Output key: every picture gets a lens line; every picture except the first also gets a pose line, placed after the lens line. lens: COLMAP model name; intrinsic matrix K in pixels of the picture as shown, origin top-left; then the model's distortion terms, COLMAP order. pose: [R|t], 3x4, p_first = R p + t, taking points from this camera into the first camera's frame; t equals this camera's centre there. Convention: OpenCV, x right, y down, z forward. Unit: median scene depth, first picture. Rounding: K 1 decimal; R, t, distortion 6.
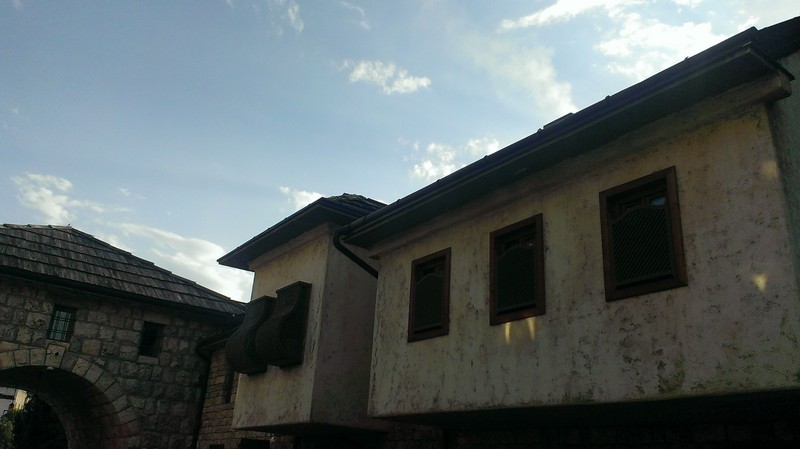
lens RADIAL K [[661.5, 0, 400.0], [0, 661.5, 224.5], [0, 0, 1]] dist [0.078778, -0.170481]
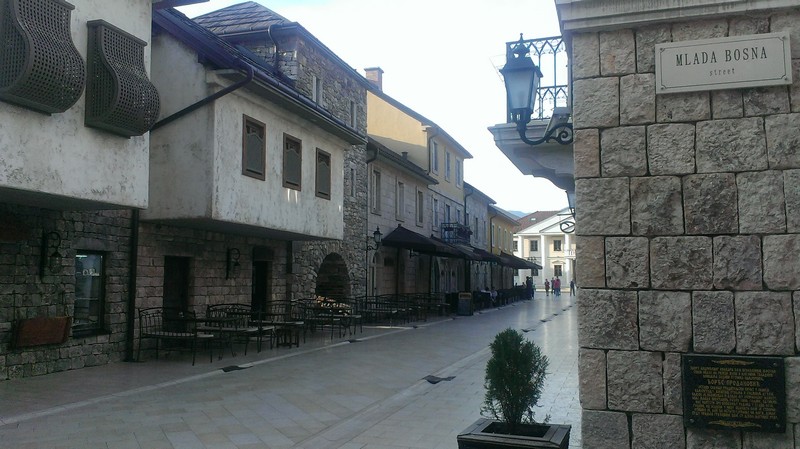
lens RADIAL K [[661.5, 0, 400.0], [0, 661.5, 224.5], [0, 0, 1]] dist [0.078778, -0.170481]
pose [[-0.581175, -0.000842, 0.813778, -1.341630], [-0.345380, 0.905722, -0.245723, 0.509953], [-0.736850, -0.423871, -0.526674, 1.465109]]
